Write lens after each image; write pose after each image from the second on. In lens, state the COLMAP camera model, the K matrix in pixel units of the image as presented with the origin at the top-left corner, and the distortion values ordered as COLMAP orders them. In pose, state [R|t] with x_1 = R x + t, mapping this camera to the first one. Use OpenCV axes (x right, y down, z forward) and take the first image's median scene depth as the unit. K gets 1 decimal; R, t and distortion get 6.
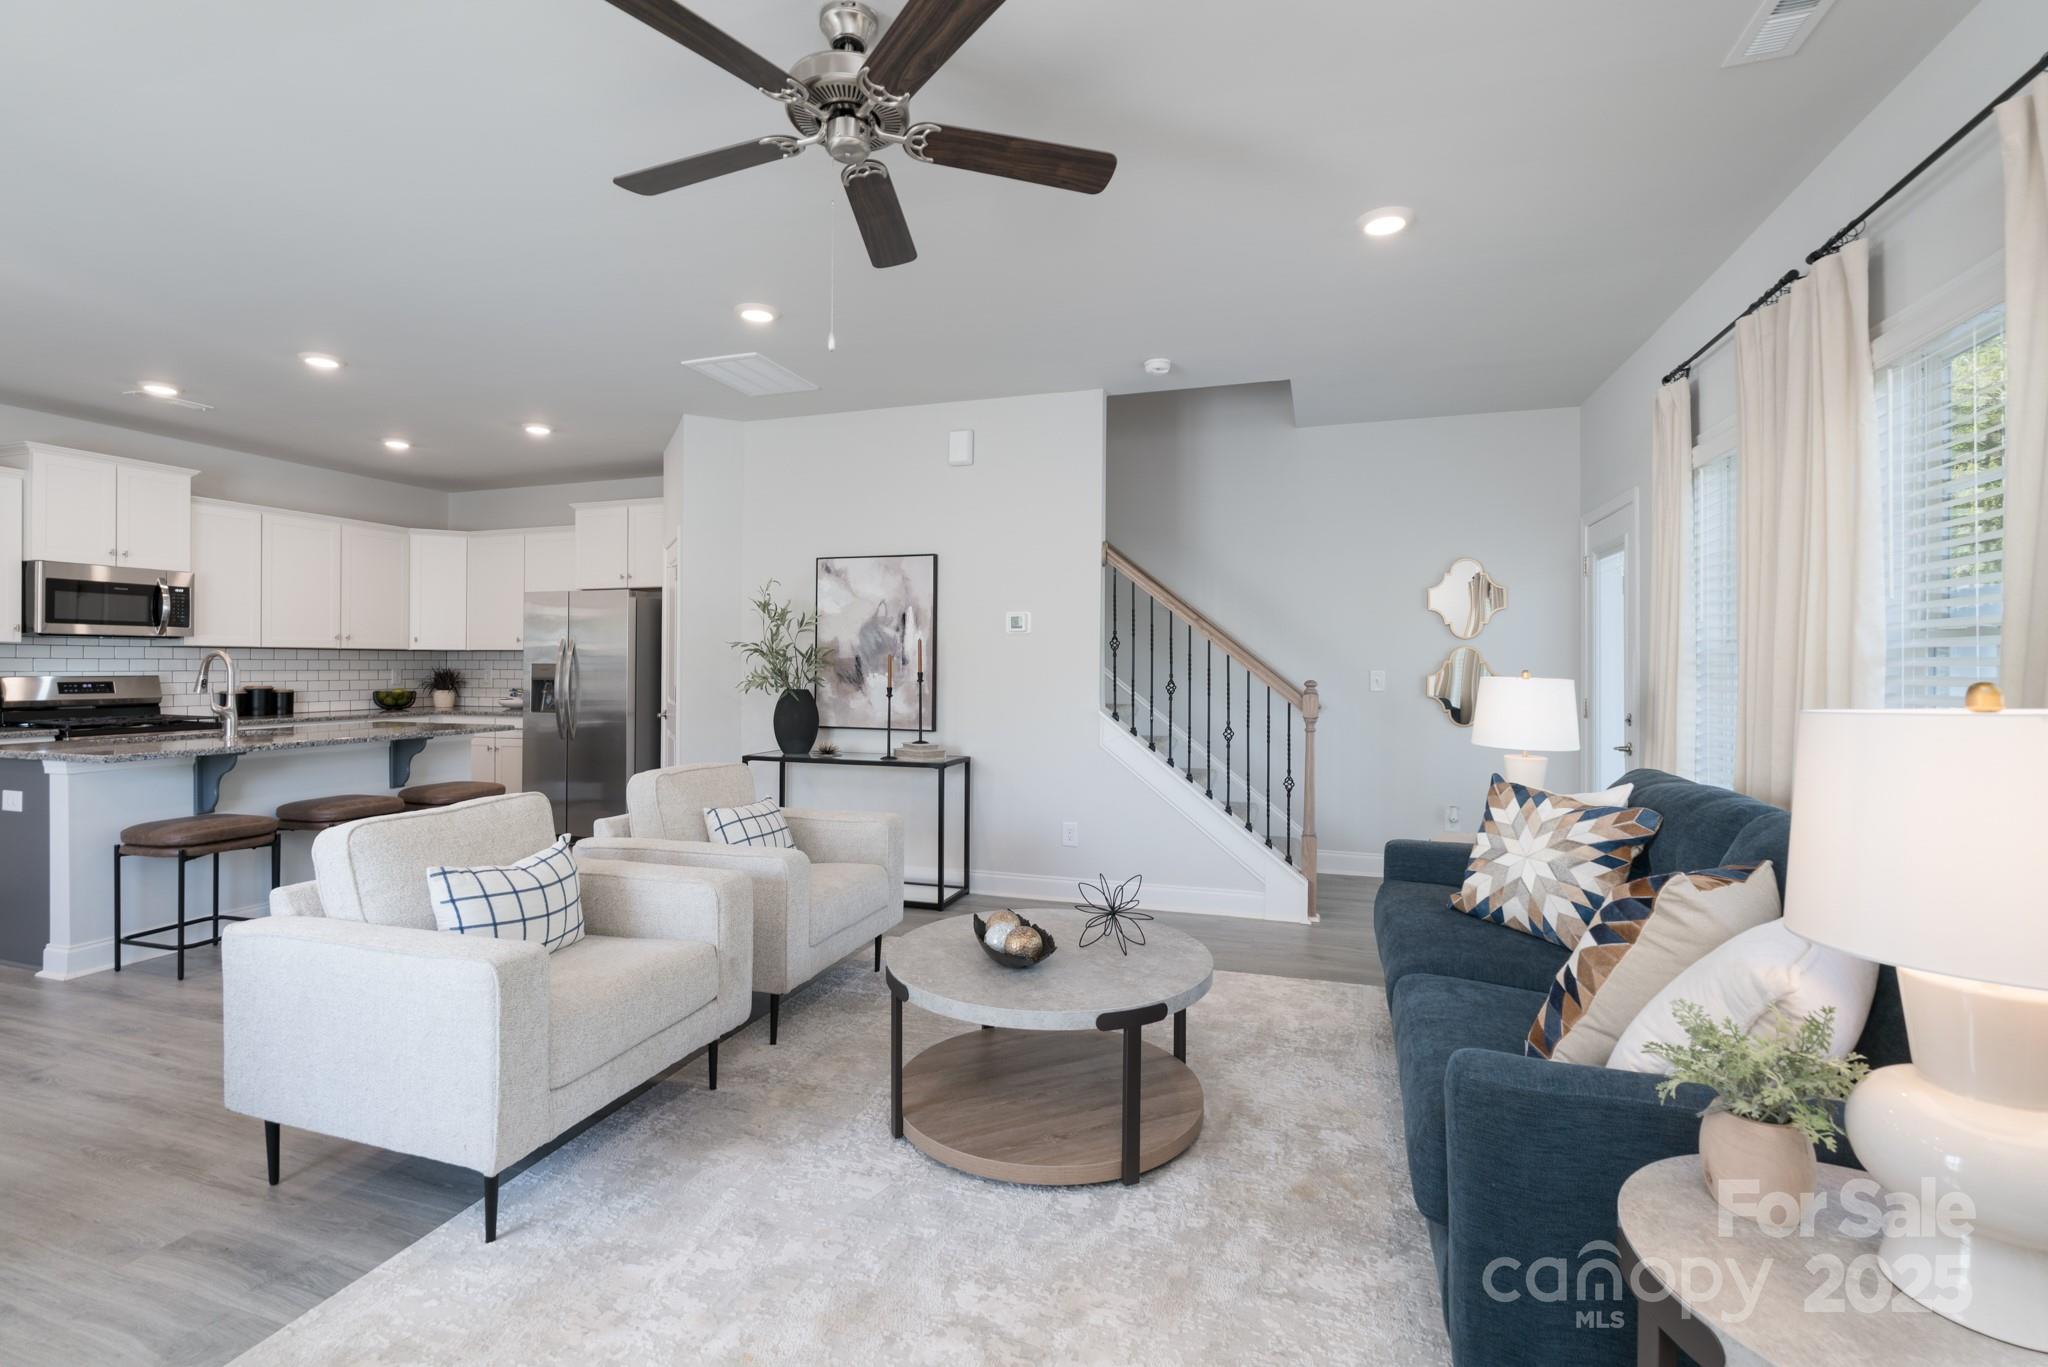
lens RADIAL K [[943.8, 0, 1010.0], [0, 943.8, 667.7], [0, 0, 1]] dist [-0.003866, -0.000833]
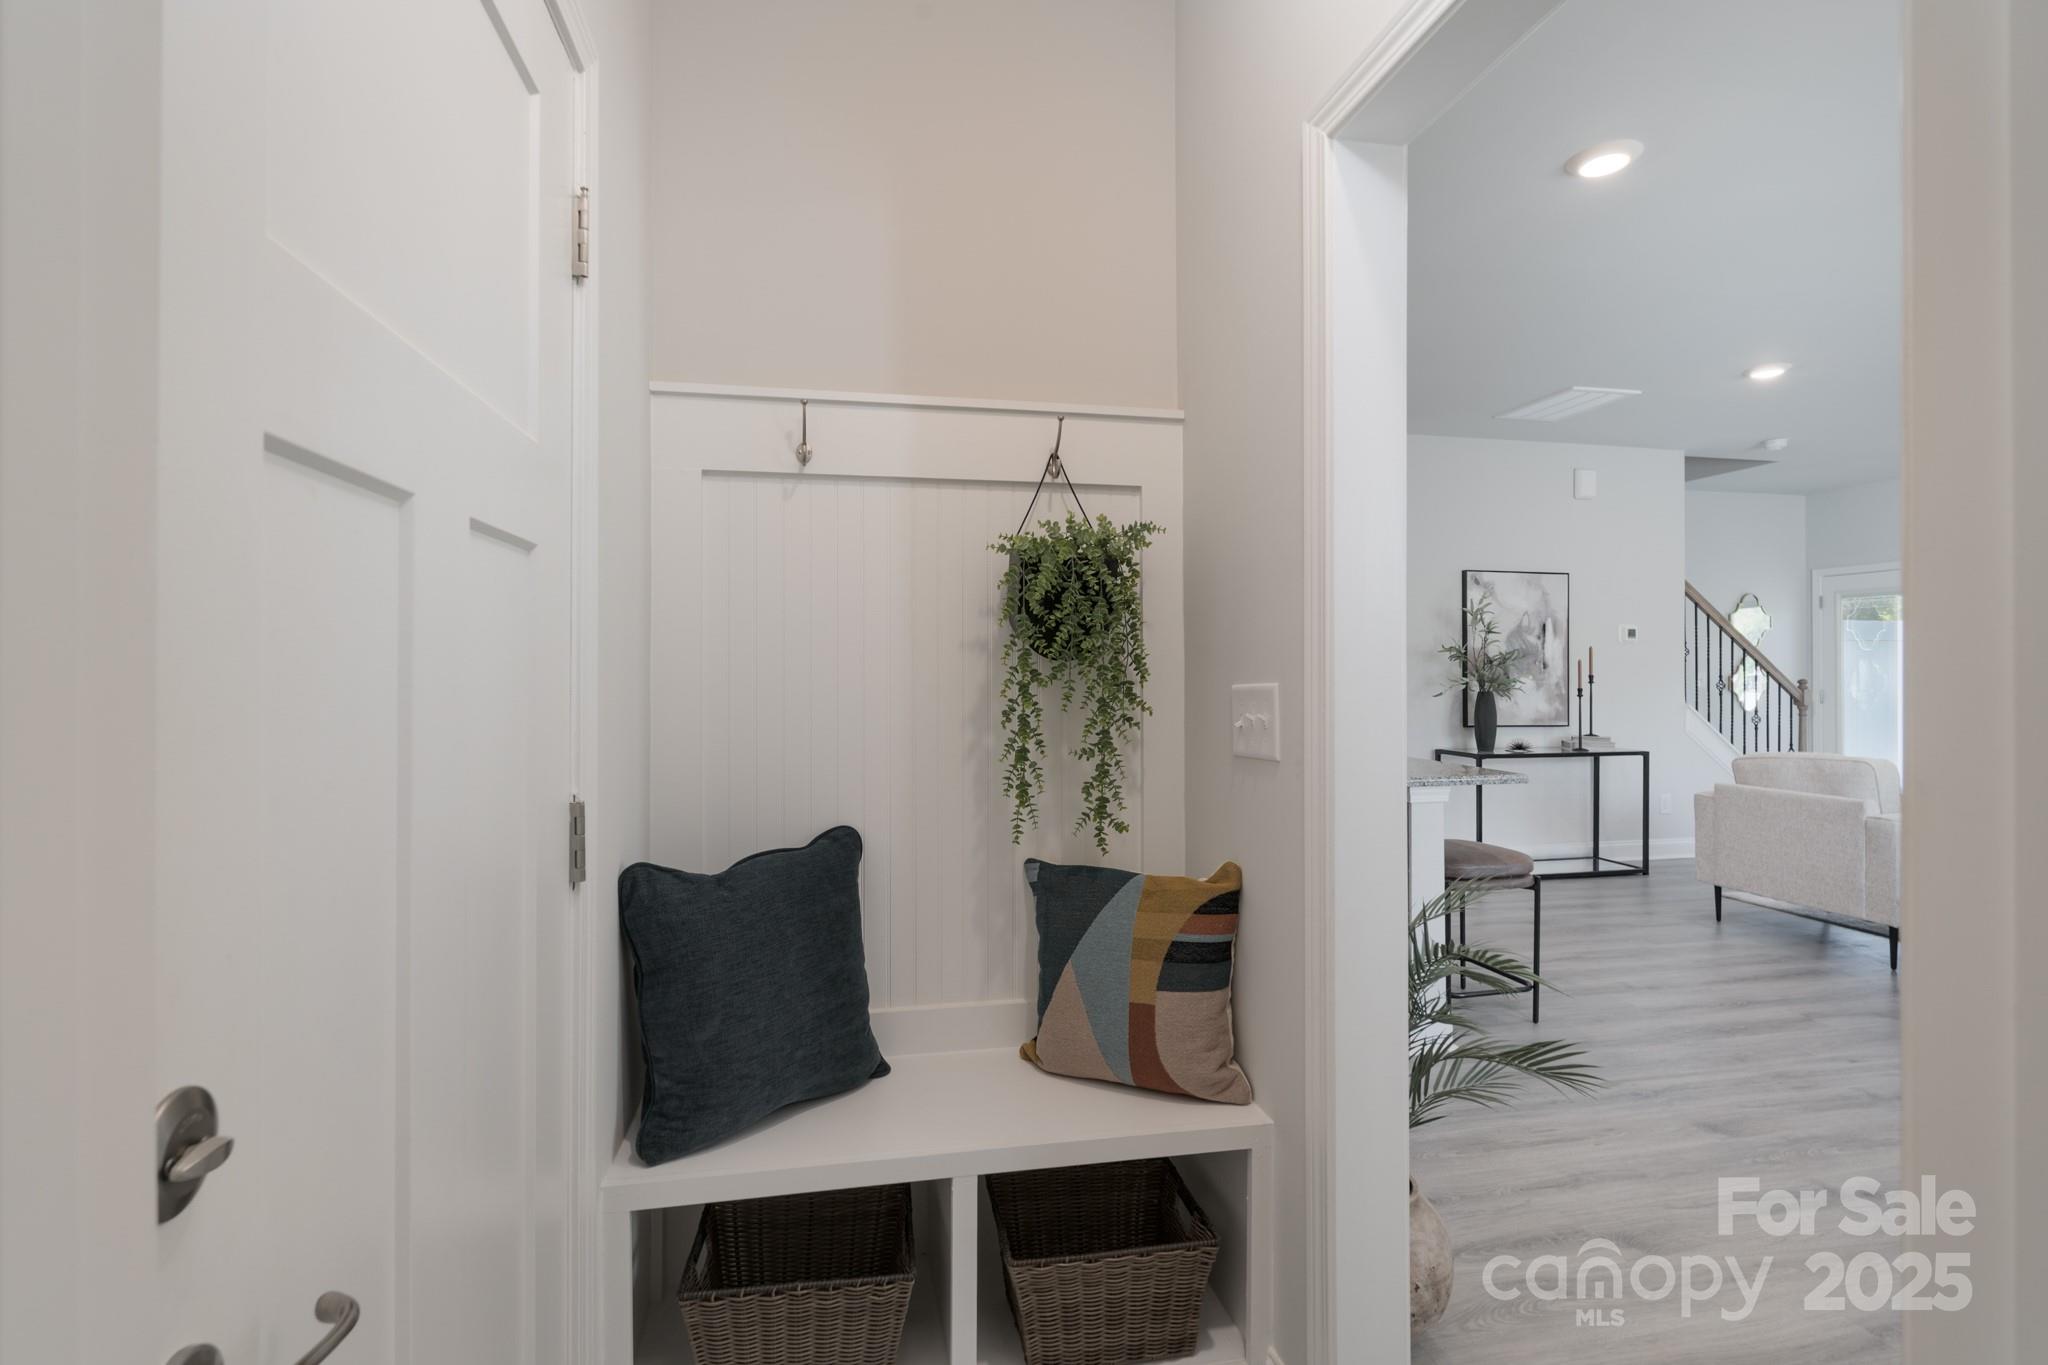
lens RADIAL K [[930.5, 0, 1024.0], [0, 930.5, 682.5], [0, 0, 1]] dist [-0.000995, -0.000232]
pose [[0.863658, -0.005961, 0.504043, -1.221675], [0.007246, 0.999974, -0.000590, 0.009560], [-0.504027, 0.004162, 0.863678, 0.347062]]
